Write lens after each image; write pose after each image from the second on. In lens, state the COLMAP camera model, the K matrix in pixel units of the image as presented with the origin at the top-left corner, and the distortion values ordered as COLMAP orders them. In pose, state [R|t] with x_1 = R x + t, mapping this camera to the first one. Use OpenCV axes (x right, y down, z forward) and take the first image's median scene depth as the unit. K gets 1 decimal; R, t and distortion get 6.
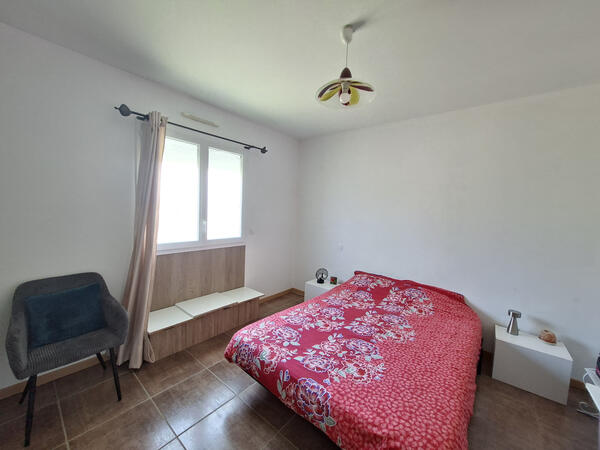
lens RADIAL K [[235.5, 0, 300.0], [0, 235.5, 225.0], [0, 0, 1]] dist [-0.000084, 0.000084]
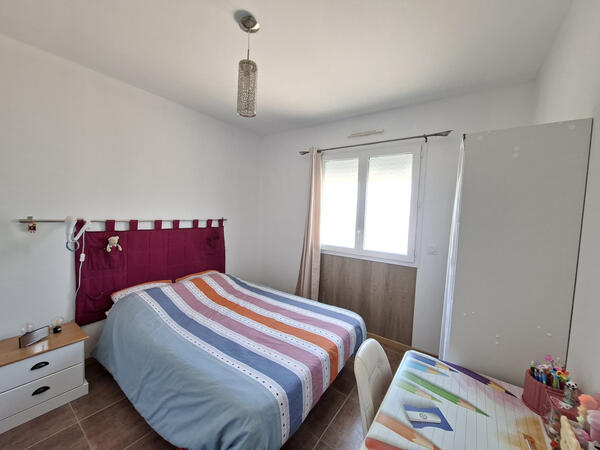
lens RADIAL K [[235.5, 0, 300.0], [0, 235.5, 225.0], [0, 0, 1]] dist [-0.000084, 0.000084]
pose [[0.072894, 0.015209, -0.997224, 0.581212], [-0.108258, 0.994096, 0.007247, -0.018416], [0.991447, 0.107430, 0.074110, 0.655233]]
